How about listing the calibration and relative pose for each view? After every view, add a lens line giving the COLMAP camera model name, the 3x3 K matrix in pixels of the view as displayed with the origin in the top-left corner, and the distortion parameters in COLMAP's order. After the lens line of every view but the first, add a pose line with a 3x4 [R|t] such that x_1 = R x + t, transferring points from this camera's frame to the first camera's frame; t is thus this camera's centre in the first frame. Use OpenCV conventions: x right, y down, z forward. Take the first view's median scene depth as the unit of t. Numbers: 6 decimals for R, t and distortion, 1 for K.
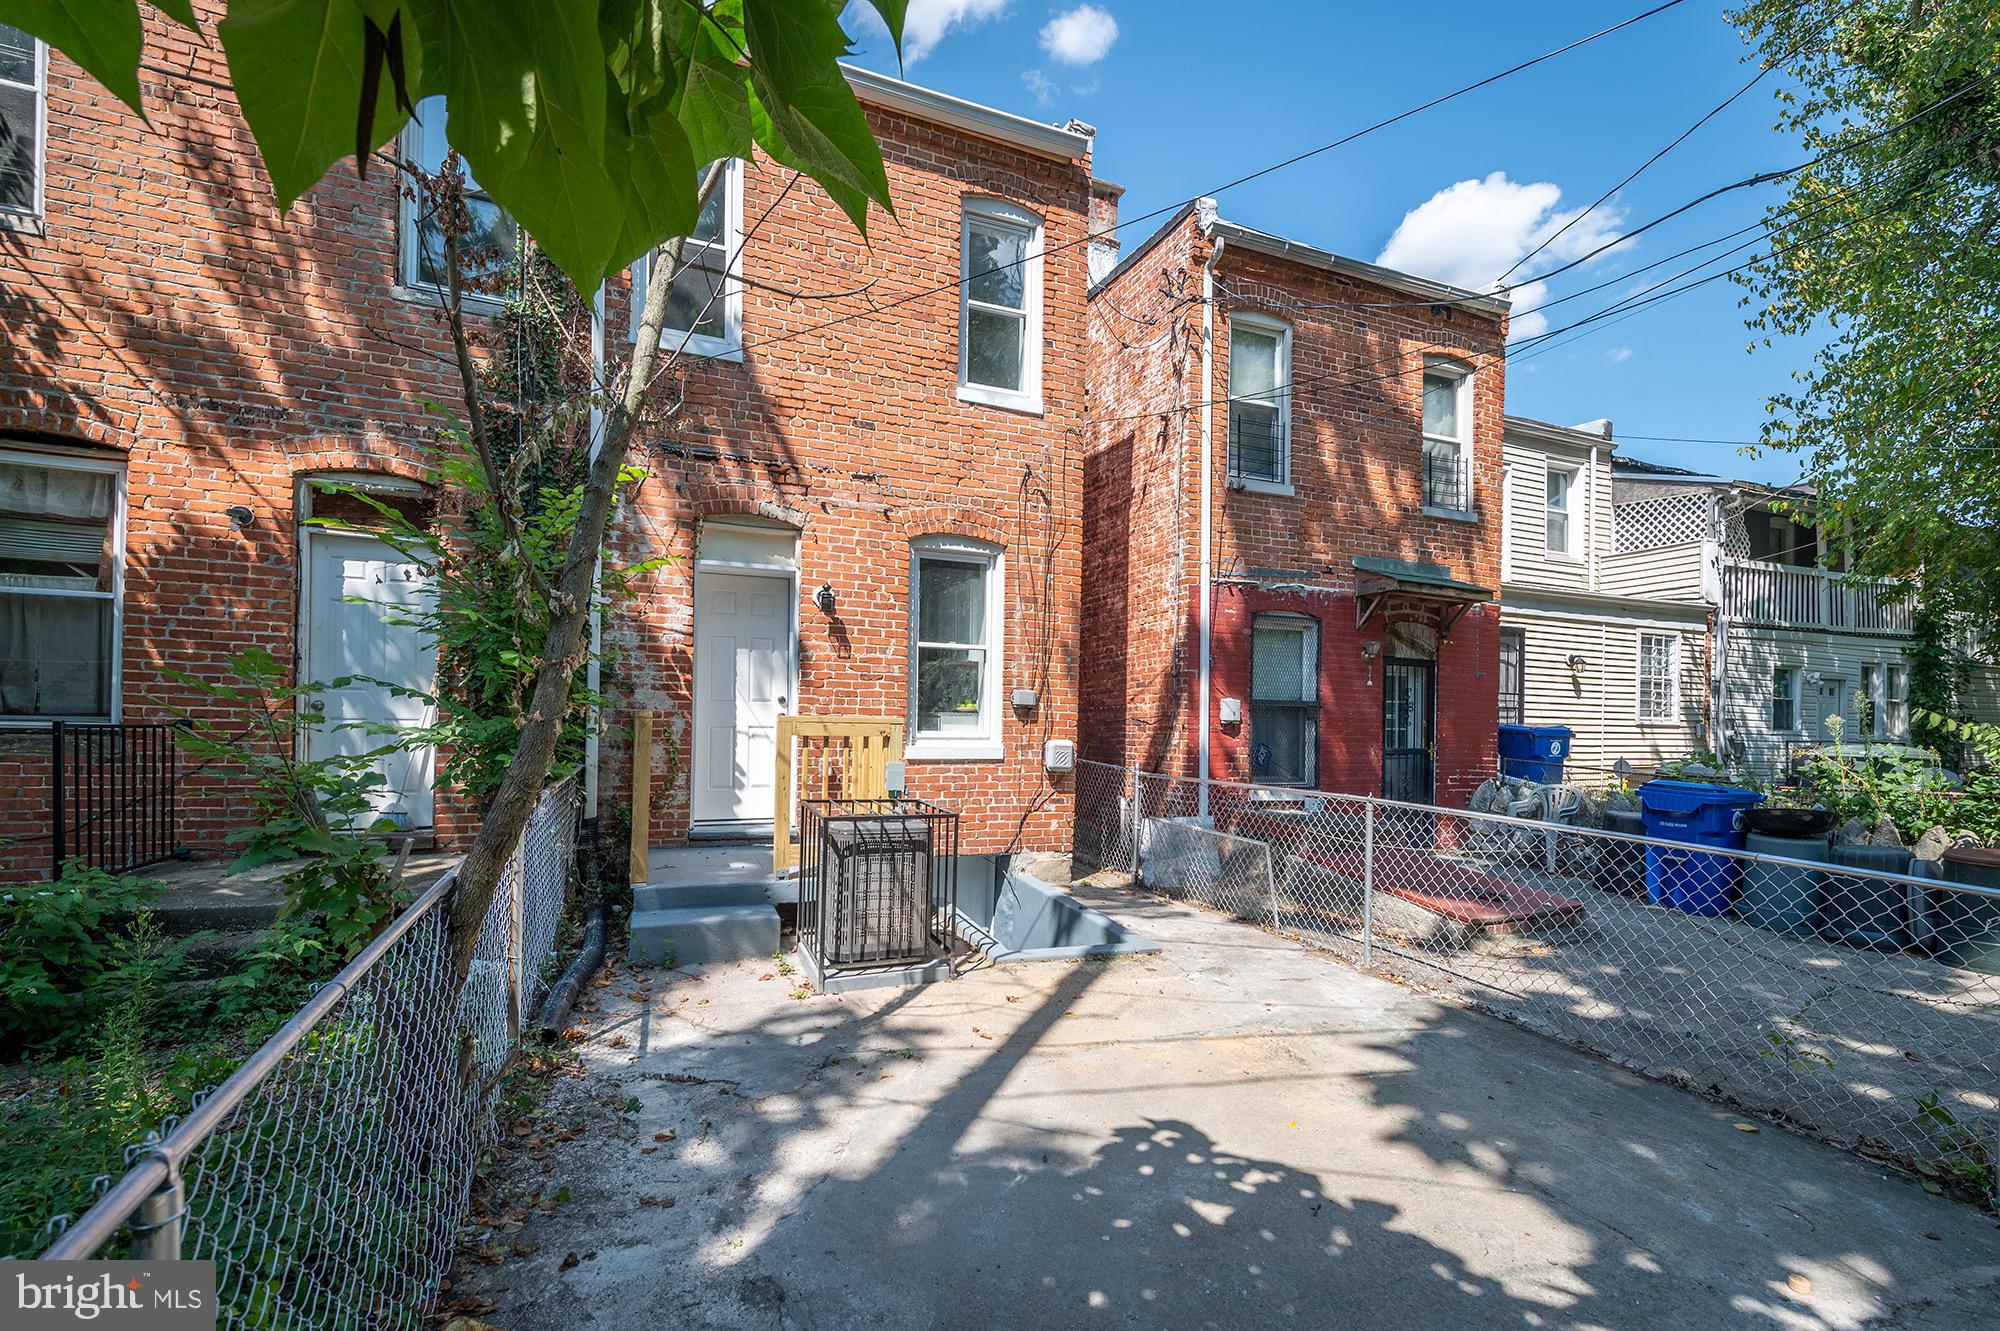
lens RADIAL K [[888.5, 0, 1001.0], [0, 888.5, 734.2], [0, 0, 1]] dist [0.018406, -0.003834]
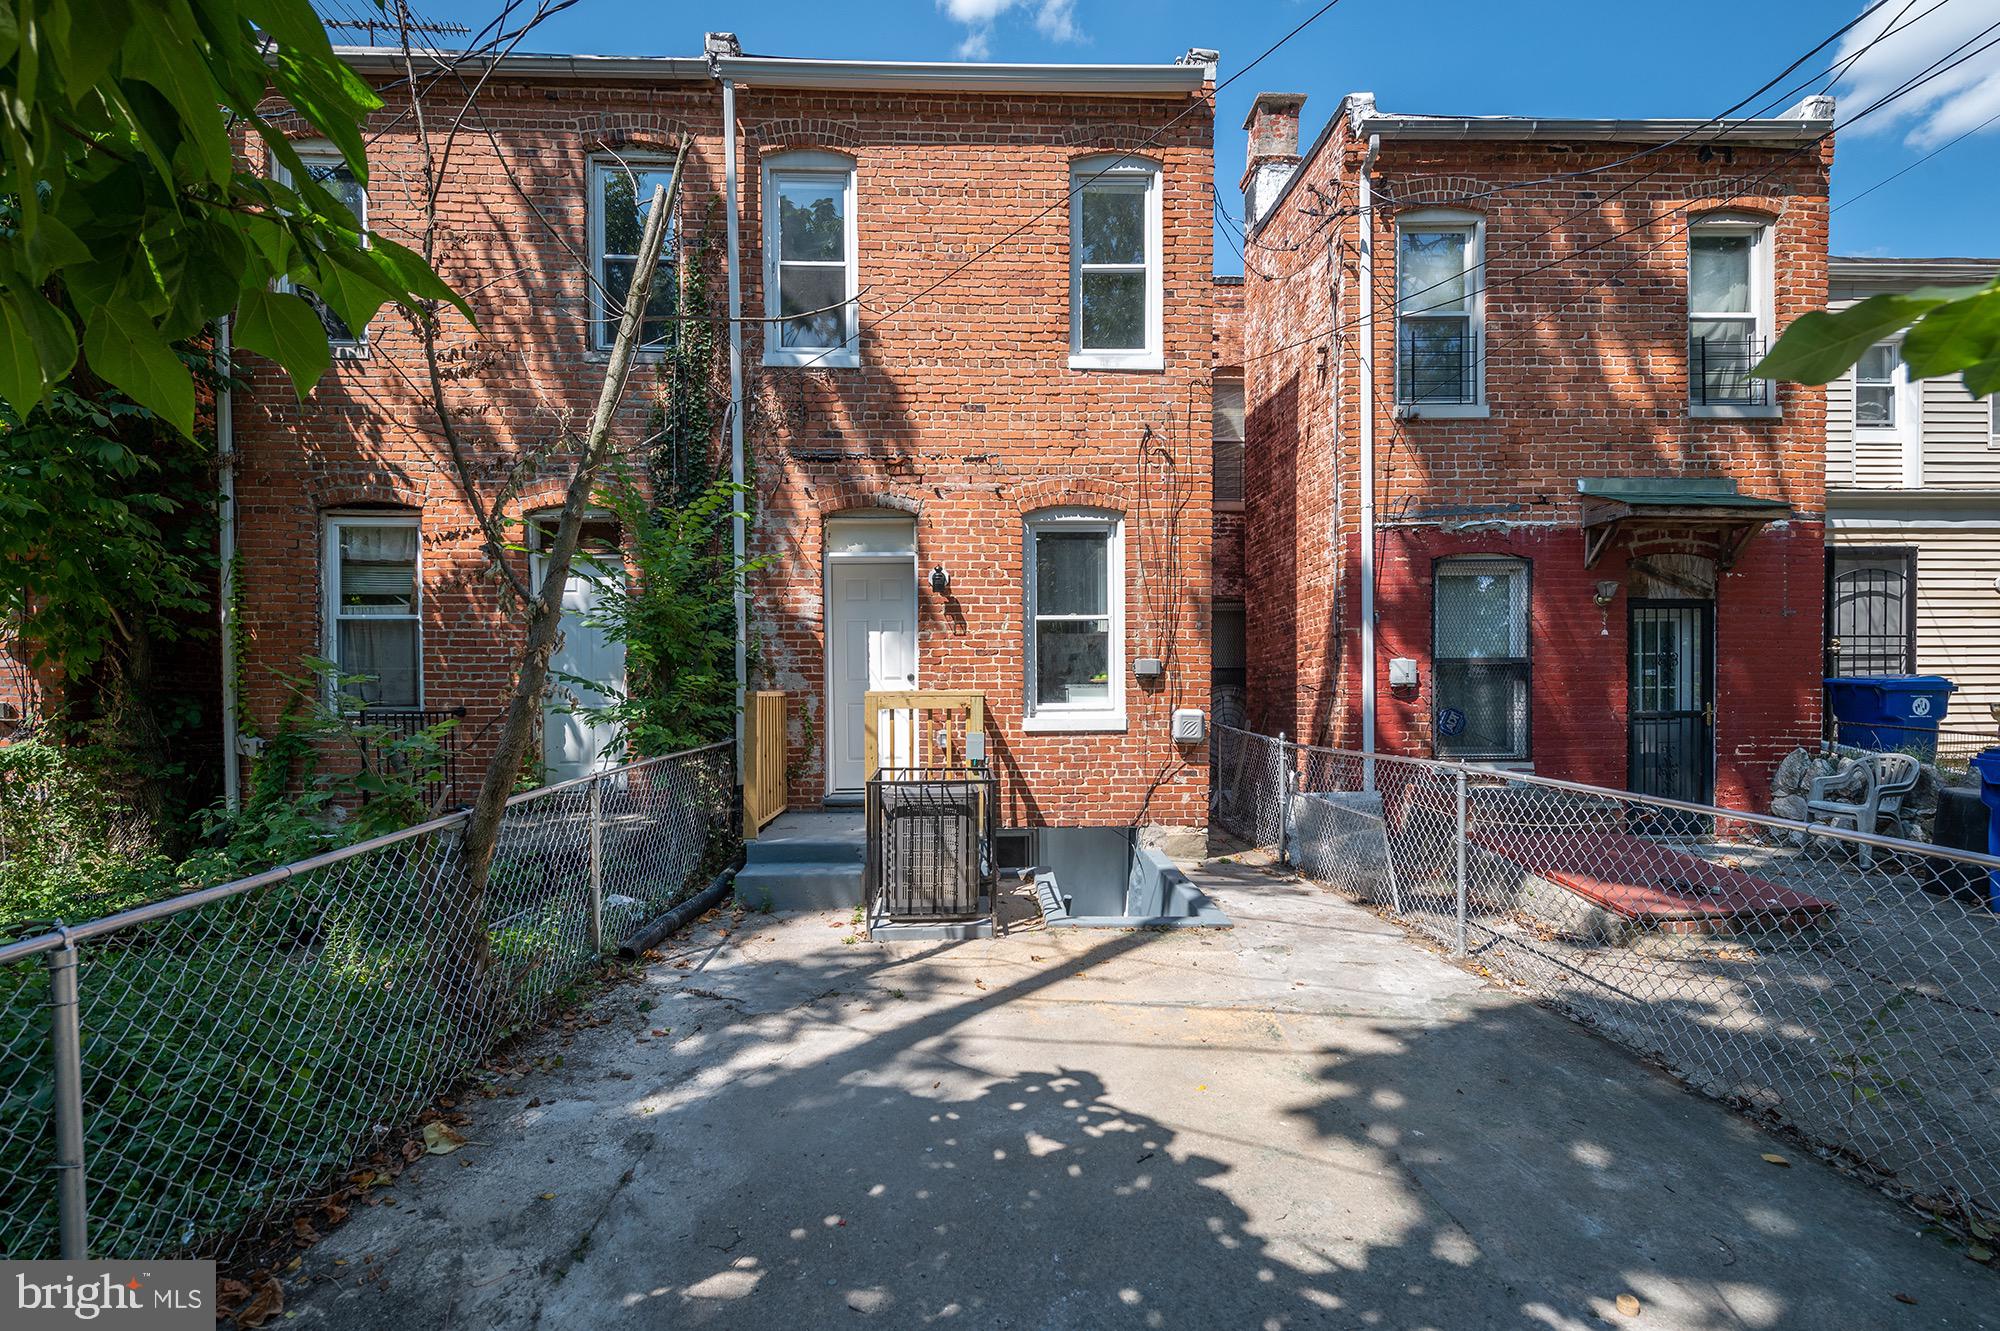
lens RADIAL K [[933.9, 0, 989.5], [0, 933.9, 732.0], [0, 0, 1]] dist [0.021154, -0.007398]
pose [[0.935809, -0.014555, -0.352206, 0.237713], [0.021075, 0.999670, 0.014685, 0.012559], [0.351876, -0.021165, 0.935807, -0.018581]]
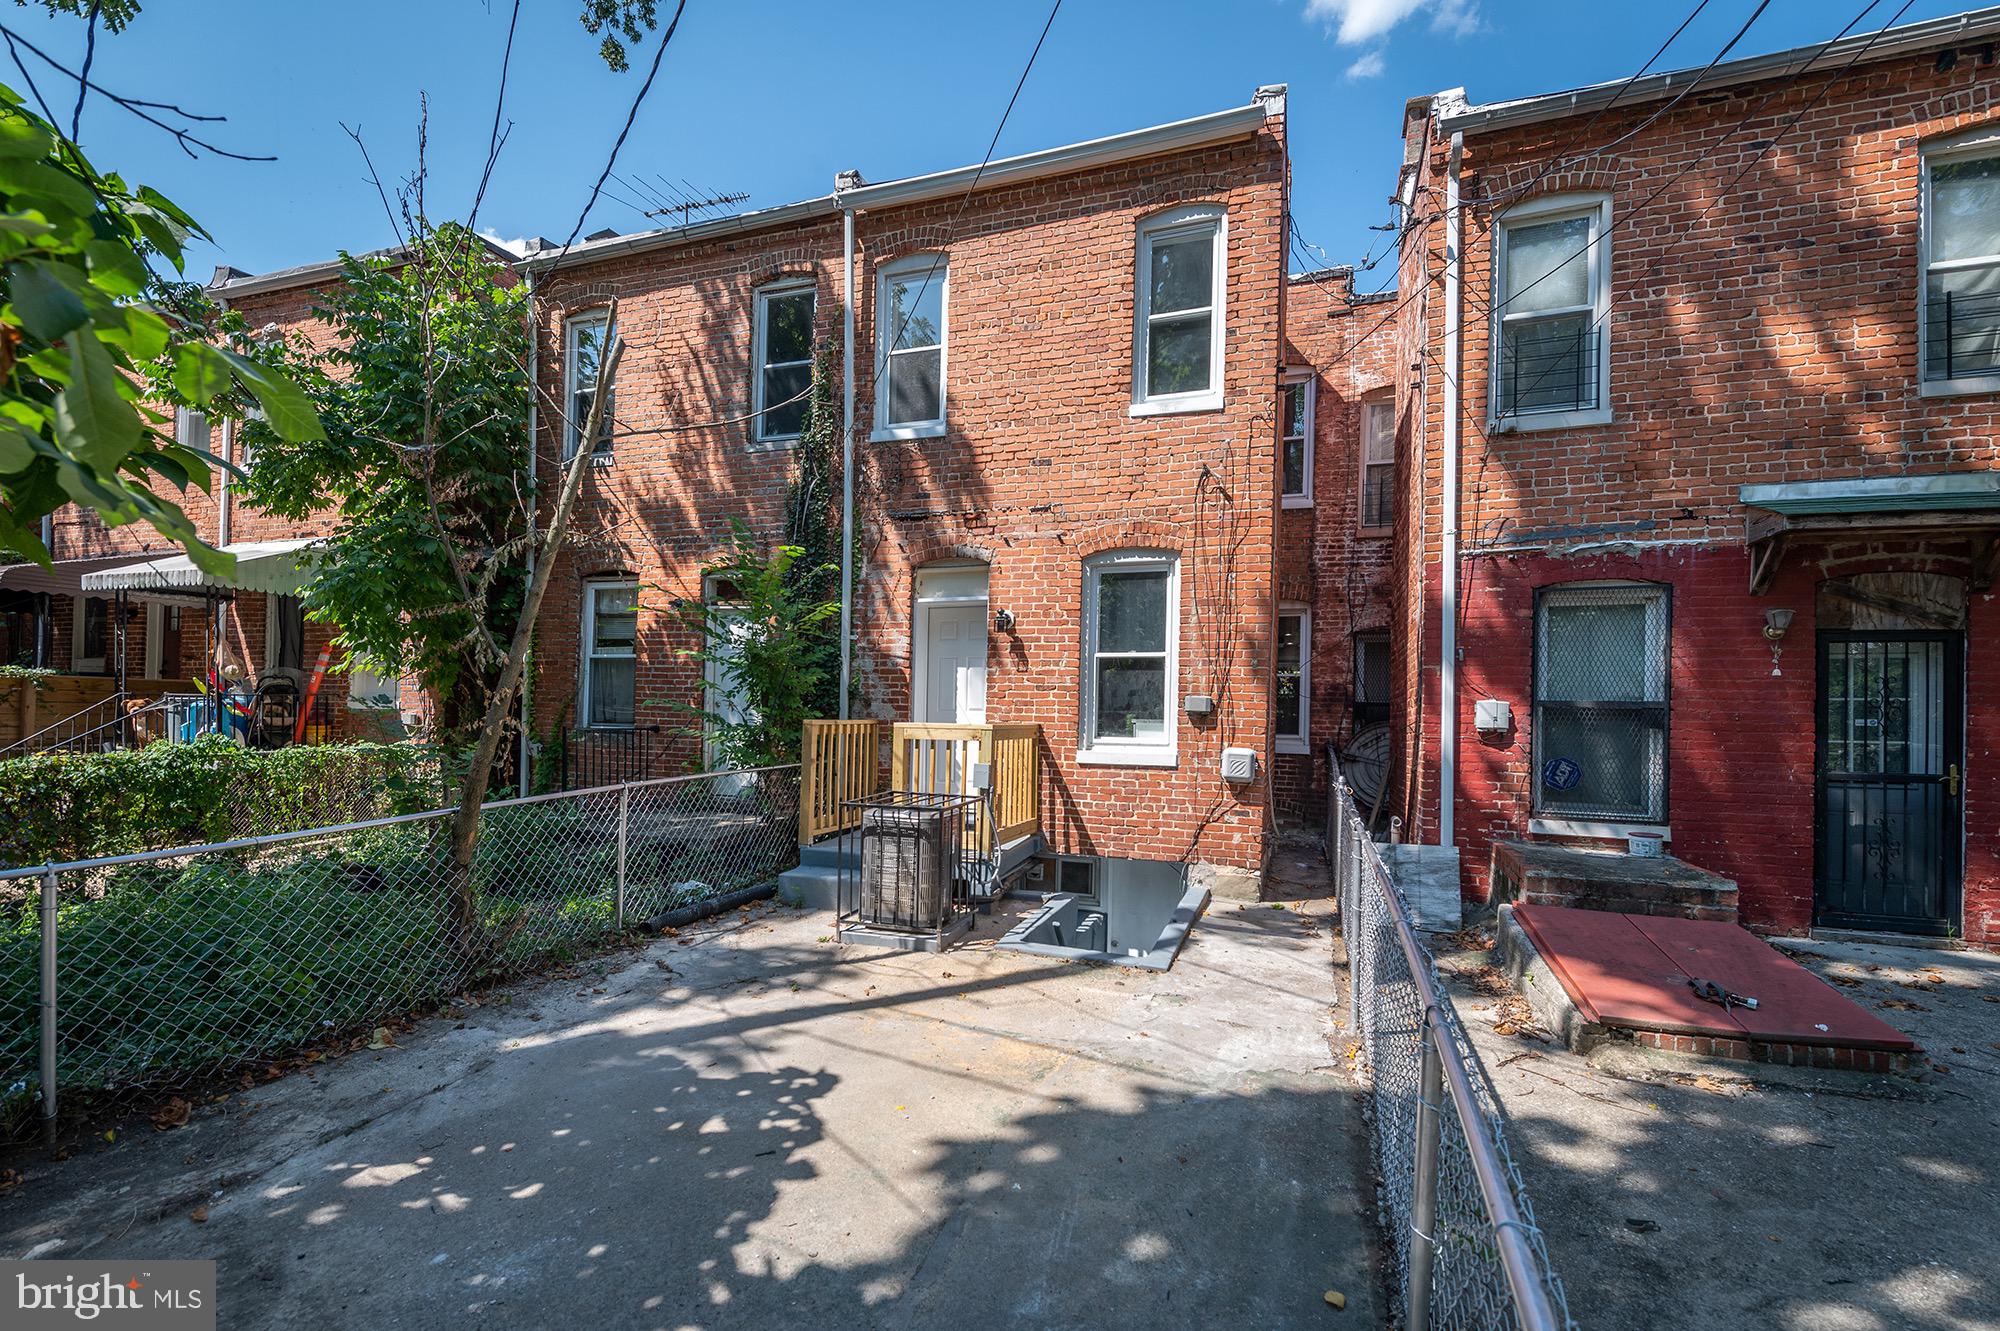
lens RADIAL K [[889.1, 0, 1000.7], [0, 889.1, 726.8], [0, 0, 1]] dist [0.014413, -0.004075]
pose [[0.735247, 0.001549, -0.677798, 0.561583], [-0.012743, 0.999852, -0.011538, -0.002030], [0.677680, 0.017120, 0.735158, 0.147757]]
